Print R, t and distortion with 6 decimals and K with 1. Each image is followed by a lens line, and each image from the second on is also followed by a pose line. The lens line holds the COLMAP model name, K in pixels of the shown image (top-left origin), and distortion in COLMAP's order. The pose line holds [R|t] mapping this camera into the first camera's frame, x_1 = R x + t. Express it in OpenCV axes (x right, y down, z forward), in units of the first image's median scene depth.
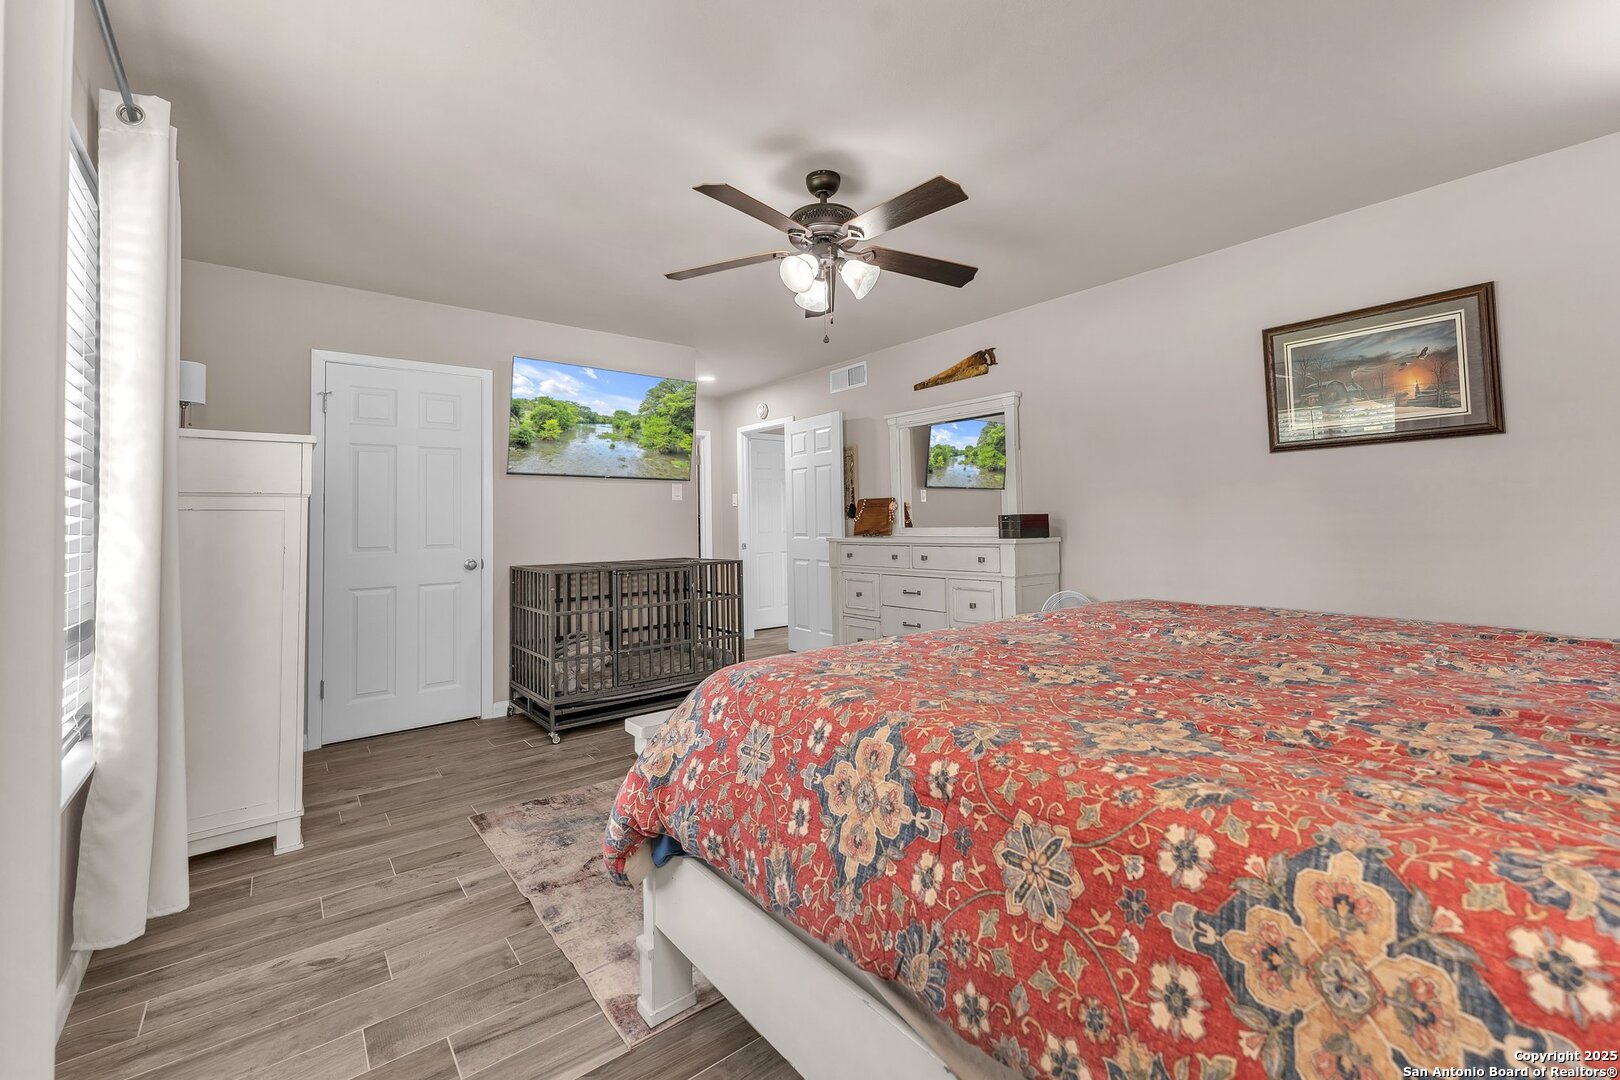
lens RADIAL K [[669.7, 0, 826.8], [0, 669.7, 492.5], [0, 0, 1]] dist [0.000449, -0.000061]
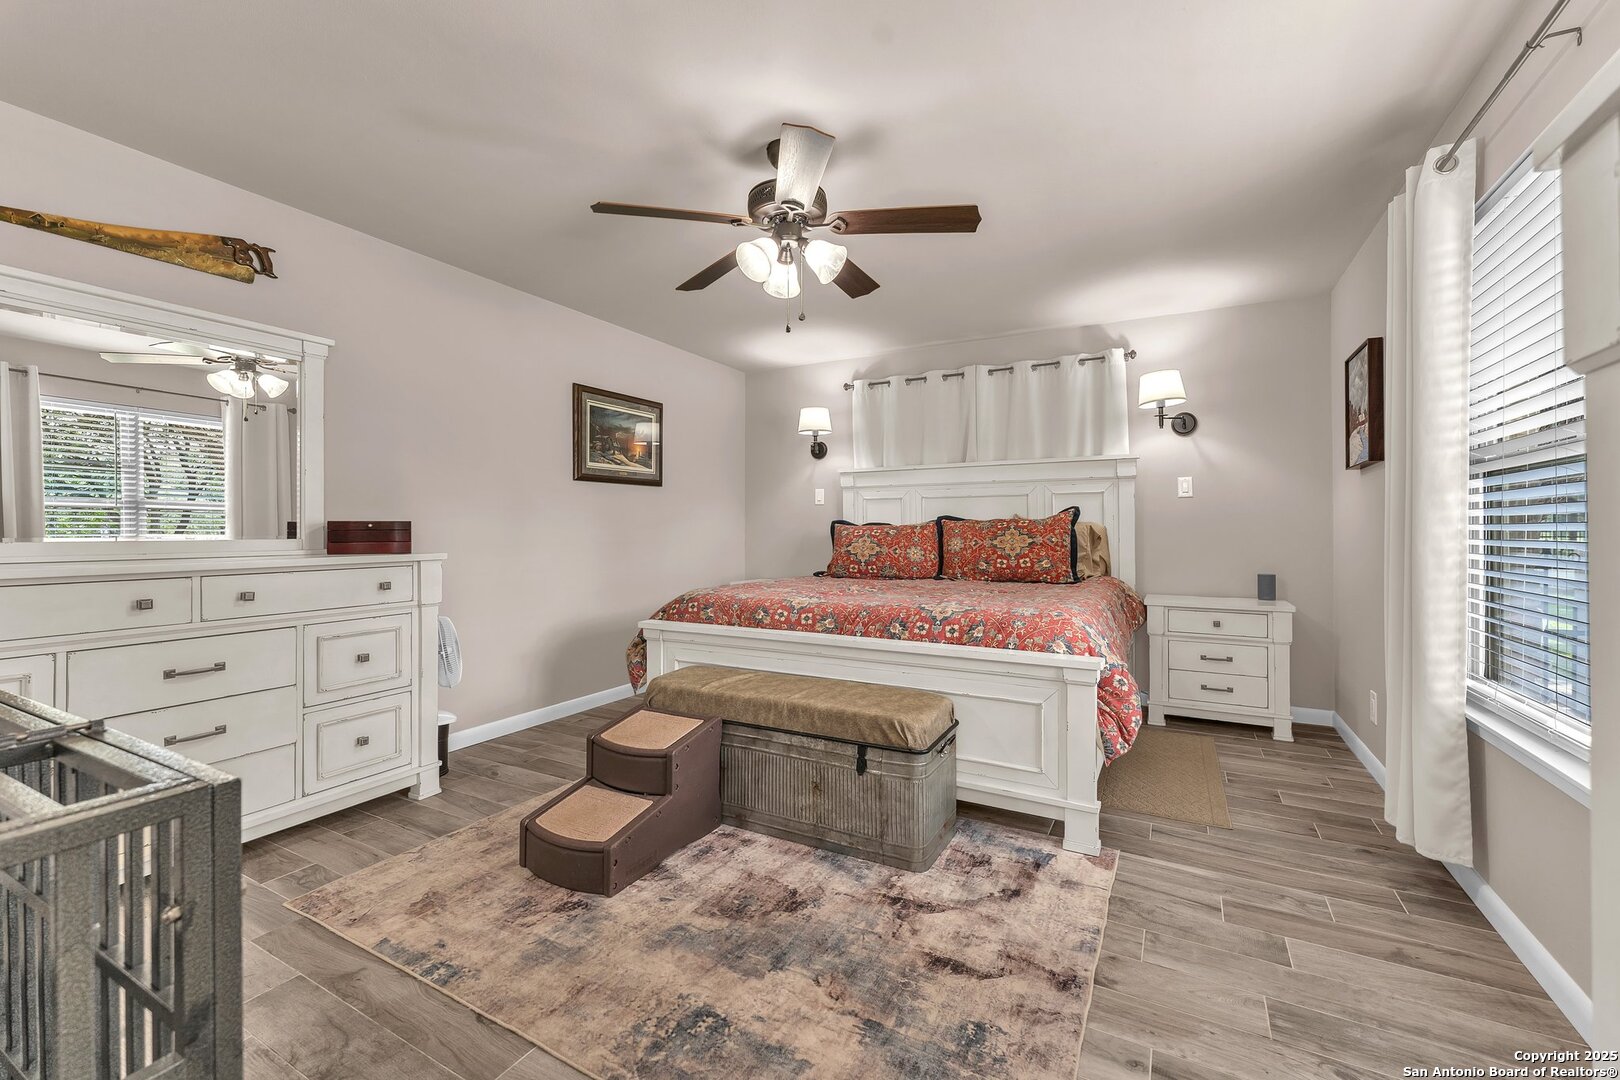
lens RADIAL K [[674.4, 0, 809.9], [0, 674.4, 520.2], [0, 0, 1]] dist [0.001698, 0.000160]
pose [[-0.371358, 0.033553, 0.927883, -0.735869], [-0.033746, 0.998199, -0.049602, 0.068529], [-0.927876, -0.049732, -0.369557, 1.106122]]
